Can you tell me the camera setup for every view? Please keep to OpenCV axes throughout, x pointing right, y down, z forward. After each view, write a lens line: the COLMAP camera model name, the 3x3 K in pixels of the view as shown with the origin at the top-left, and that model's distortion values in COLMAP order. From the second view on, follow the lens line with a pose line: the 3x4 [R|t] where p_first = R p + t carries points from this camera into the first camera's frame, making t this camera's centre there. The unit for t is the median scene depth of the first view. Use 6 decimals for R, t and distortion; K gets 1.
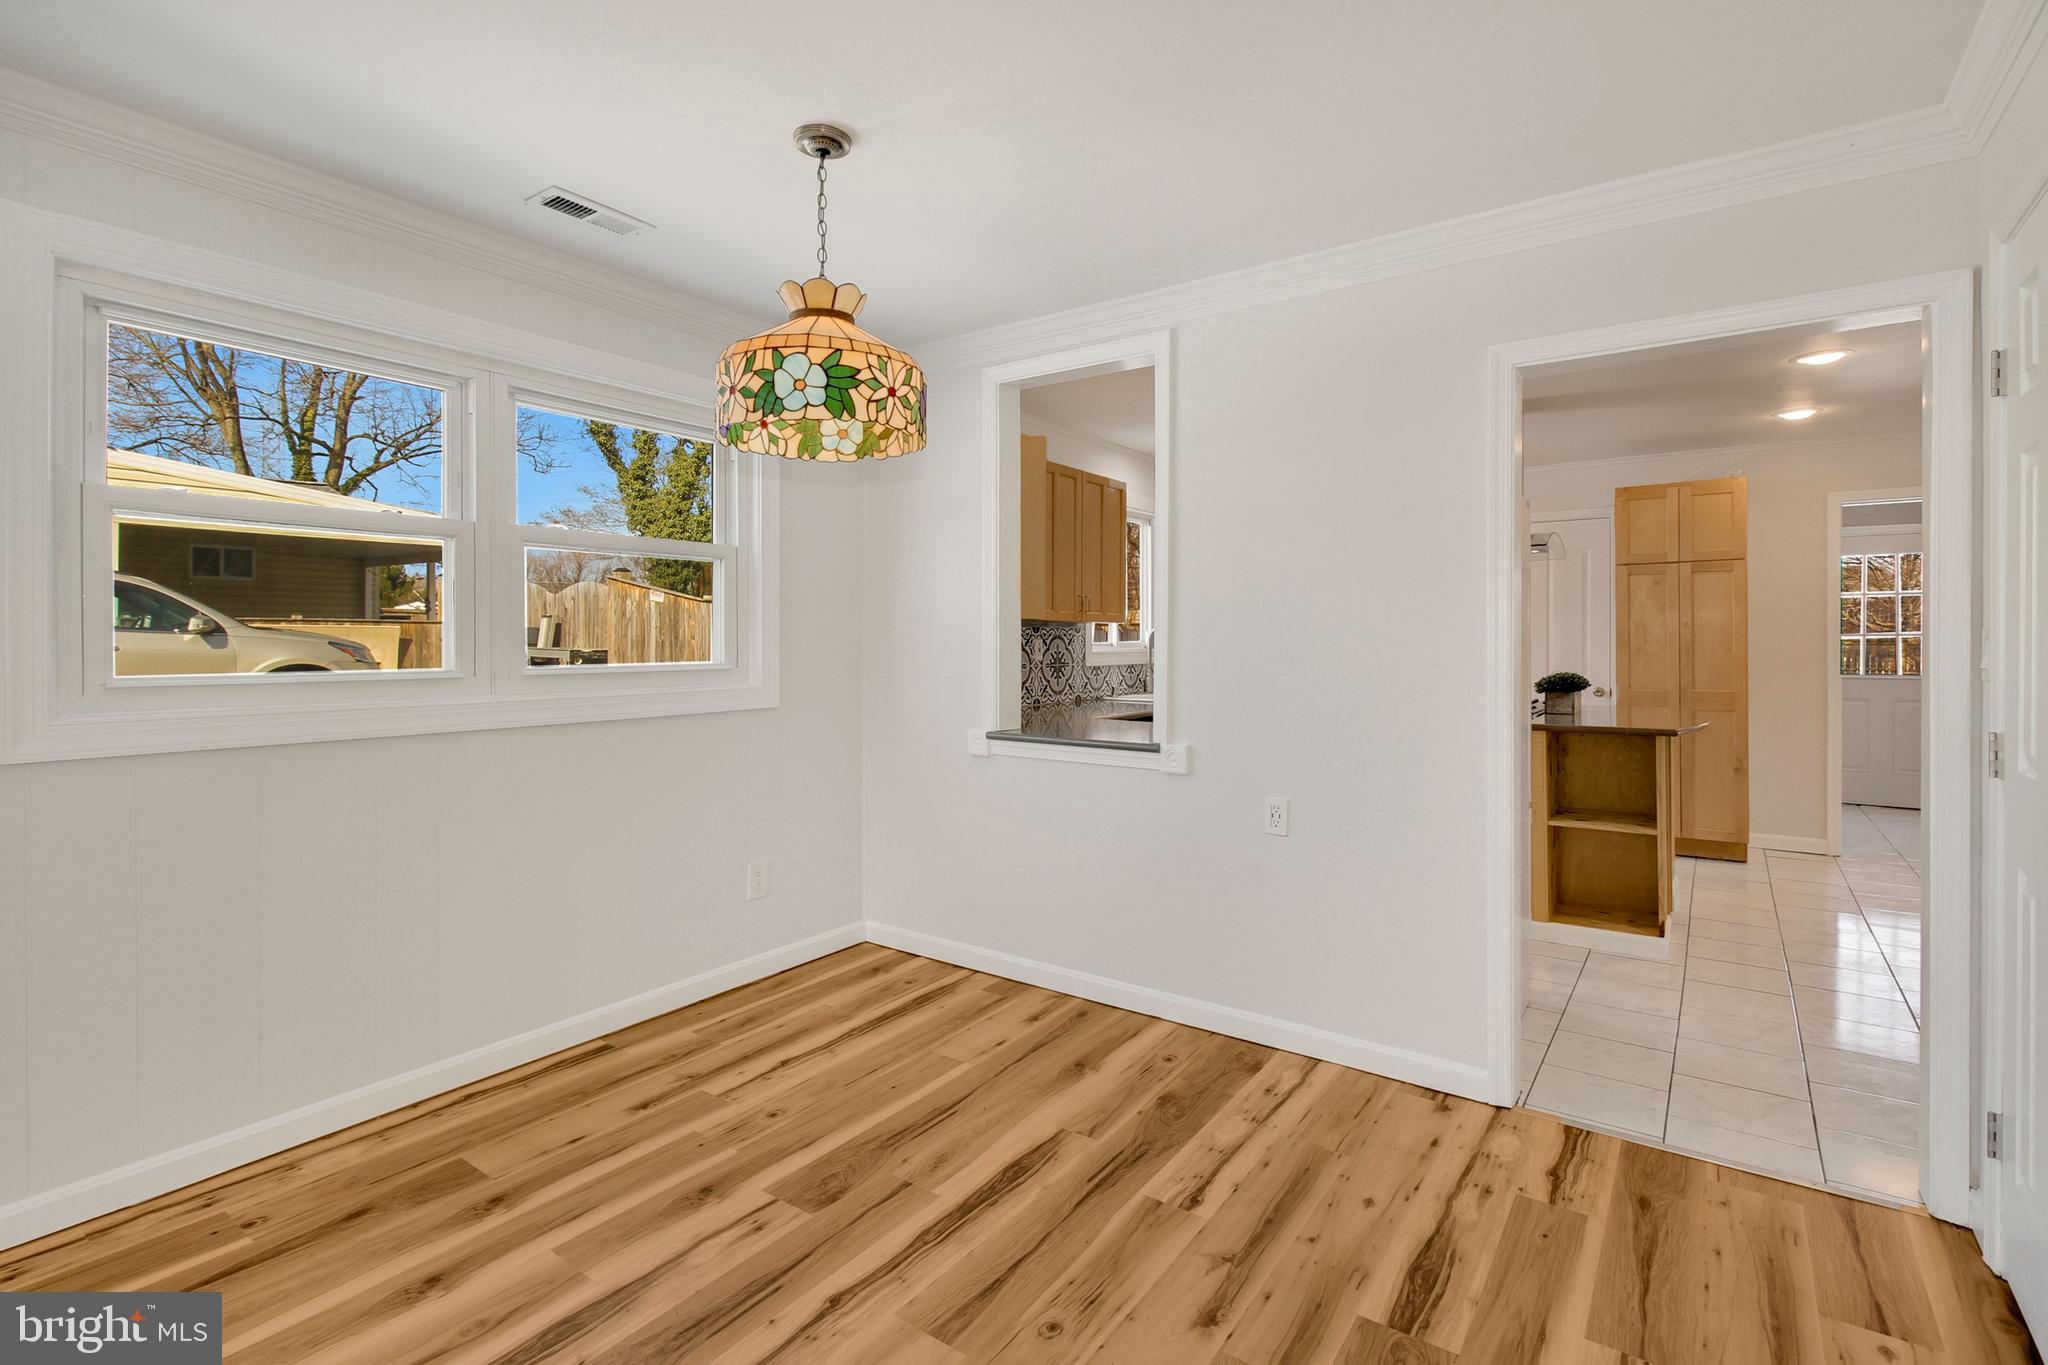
lens RADIAL K [[966.6, 0, 1004.8], [0, 966.6, 647.2], [0, 0, 1]] dist [0.000844, -0.000450]
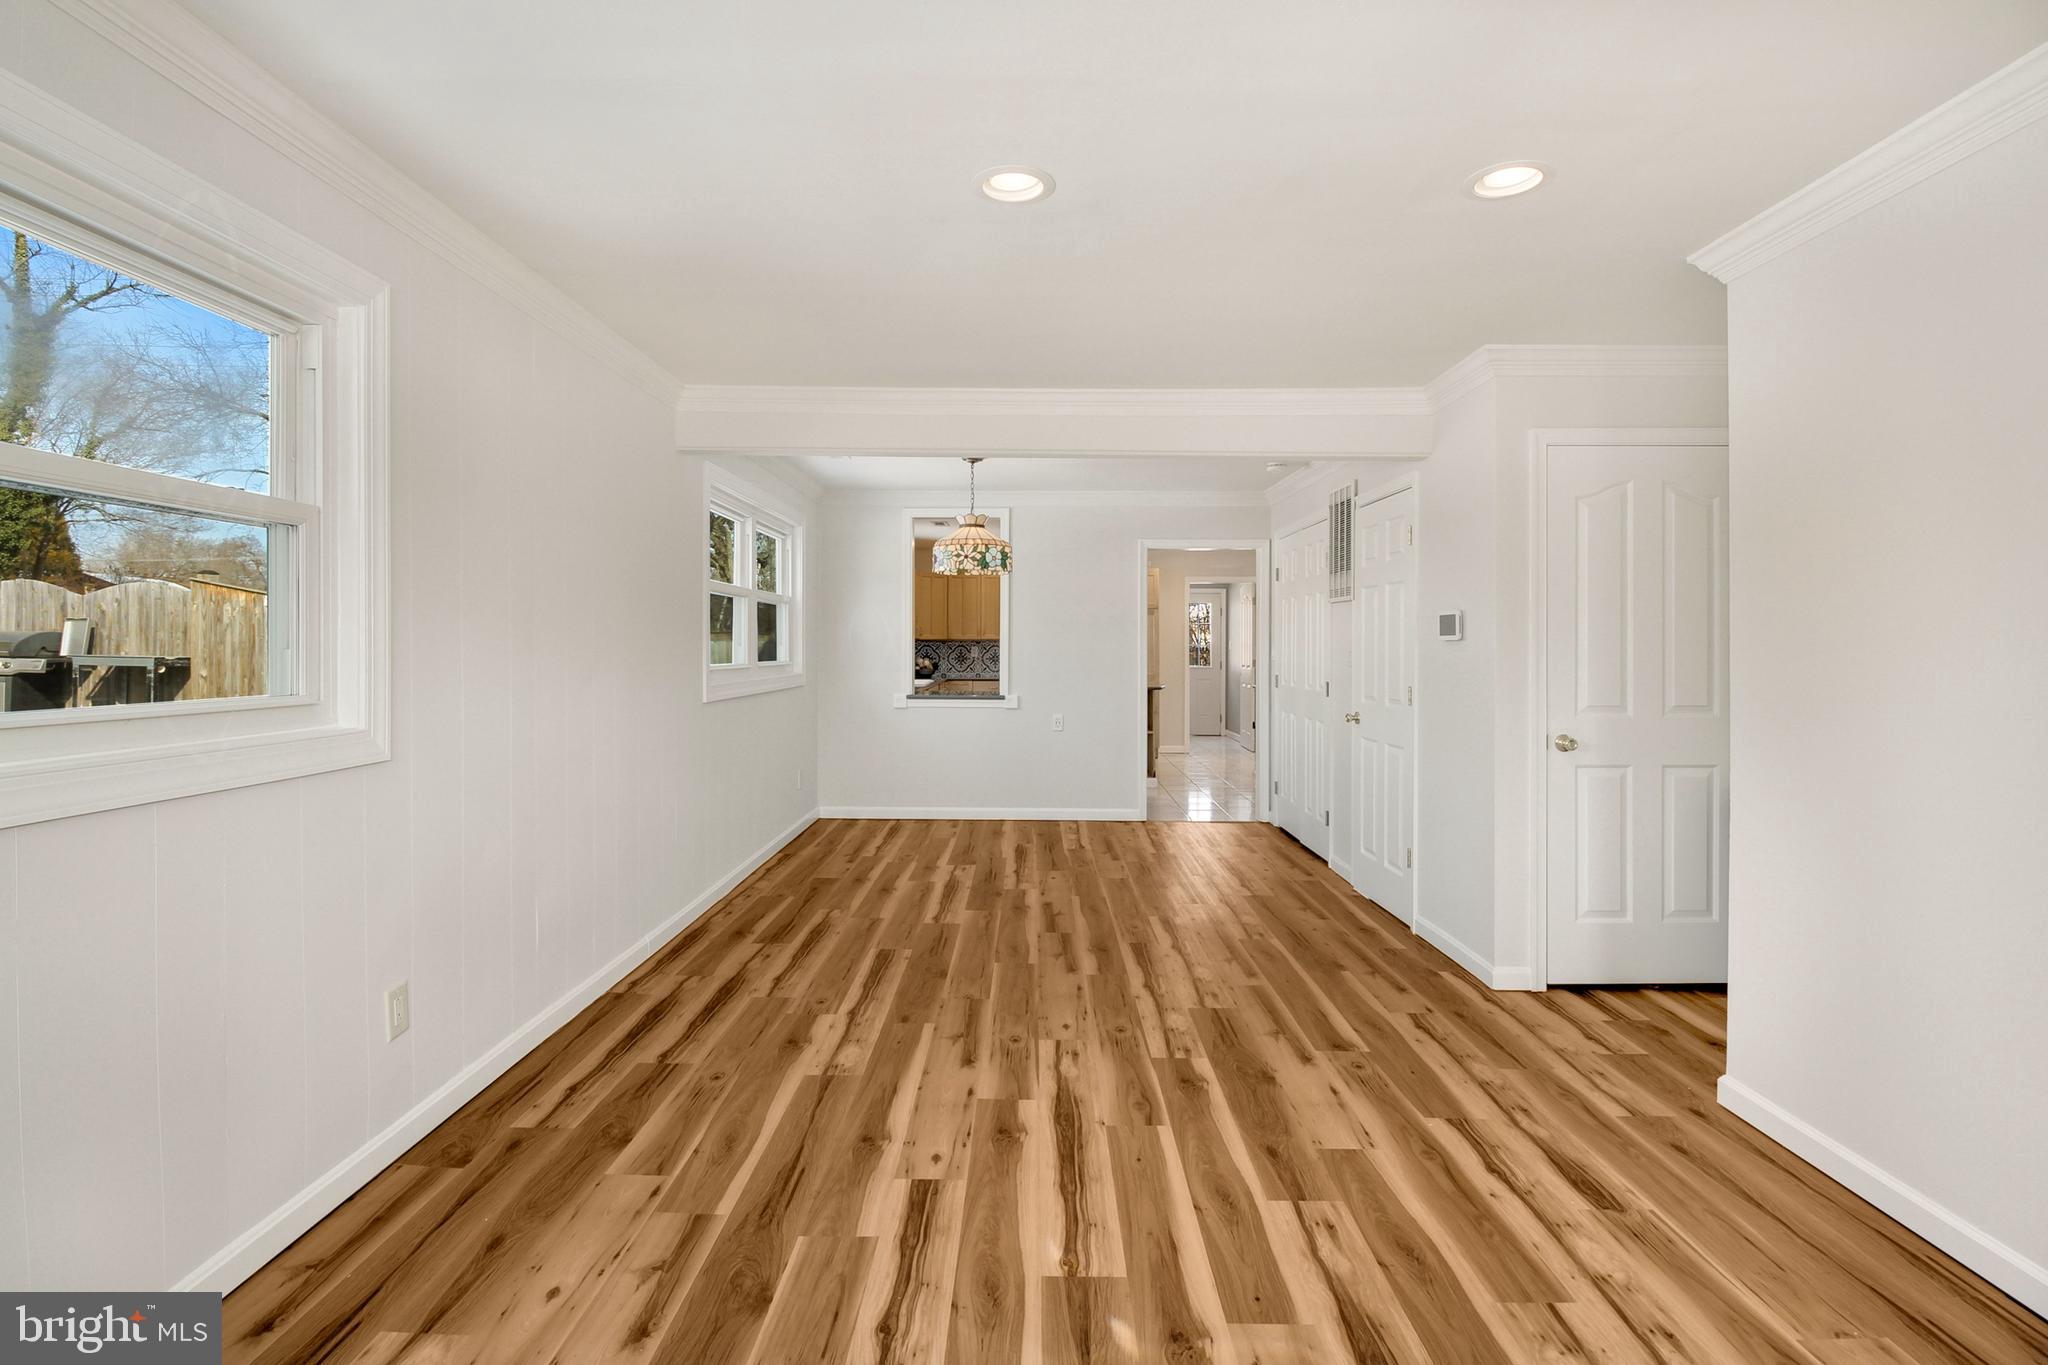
lens RADIAL K [[973.9, 0, 1021.6], [0, 973.9, 660.1], [0, 0, 1]] dist [0.000248, -0.014046]
pose [[0.814800, -0.005975, 0.579711, -0.929534], [0.002547, 0.999974, 0.006726, 0.003585], [-0.579736, -0.004003, 0.814794, -0.705985]]
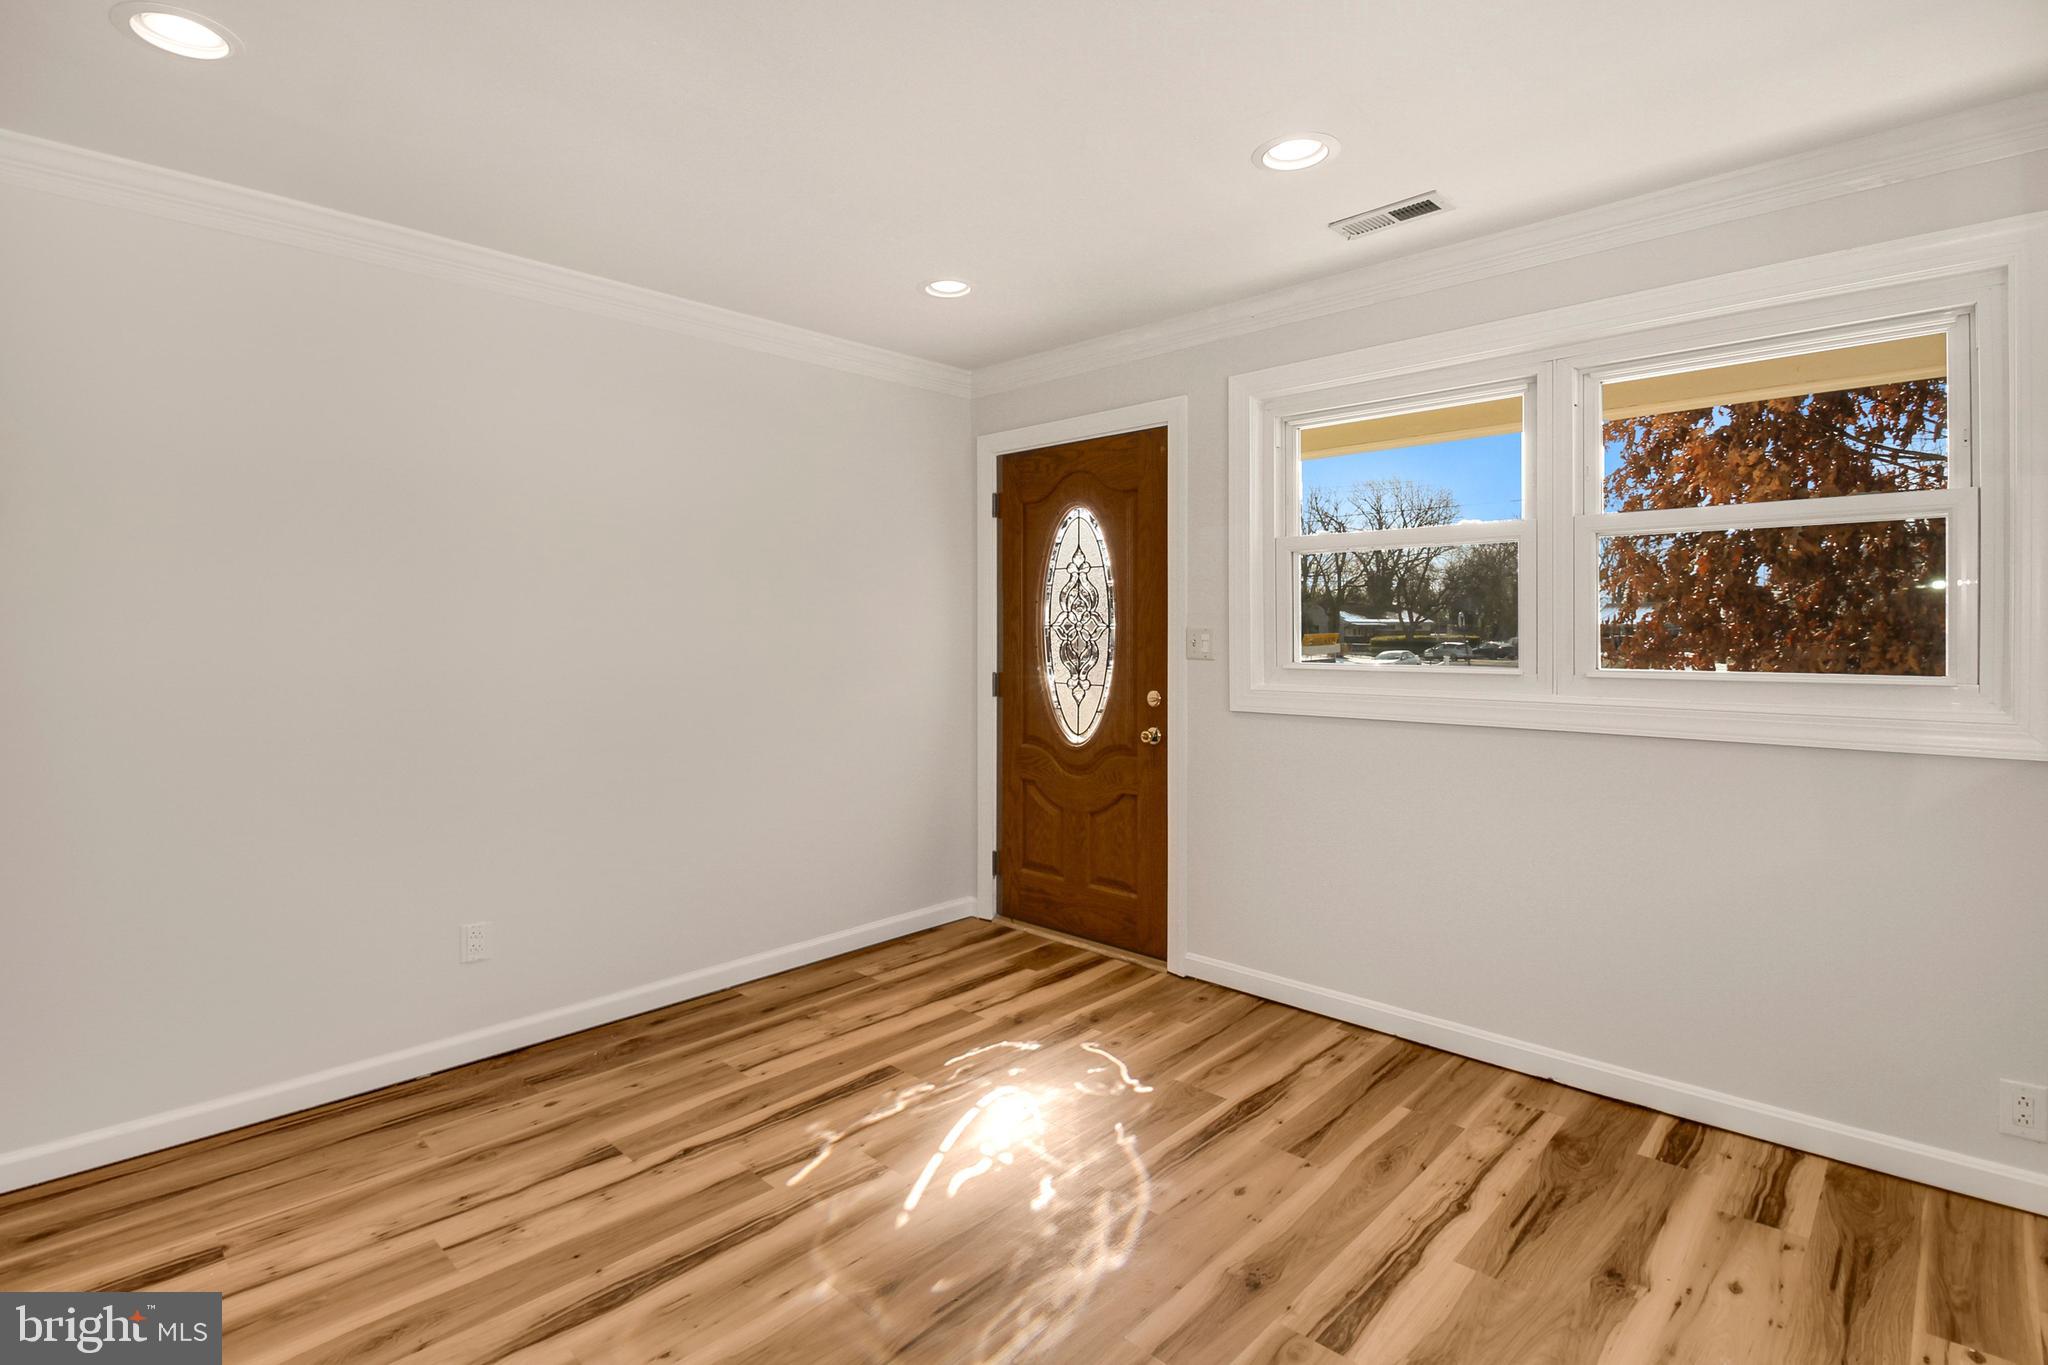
lens RADIAL K [[973.9, 0, 1021.6], [0, 973.9, 660.1], [0, 0, 1]] dist [0.000248, -0.014046]
pose [[-0.991622, -0.003253, 0.129134, -0.798323], [0.001068, 0.999442, 0.033378, 0.001294], [-0.129171, 0.033237, -0.991065, 0.016345]]
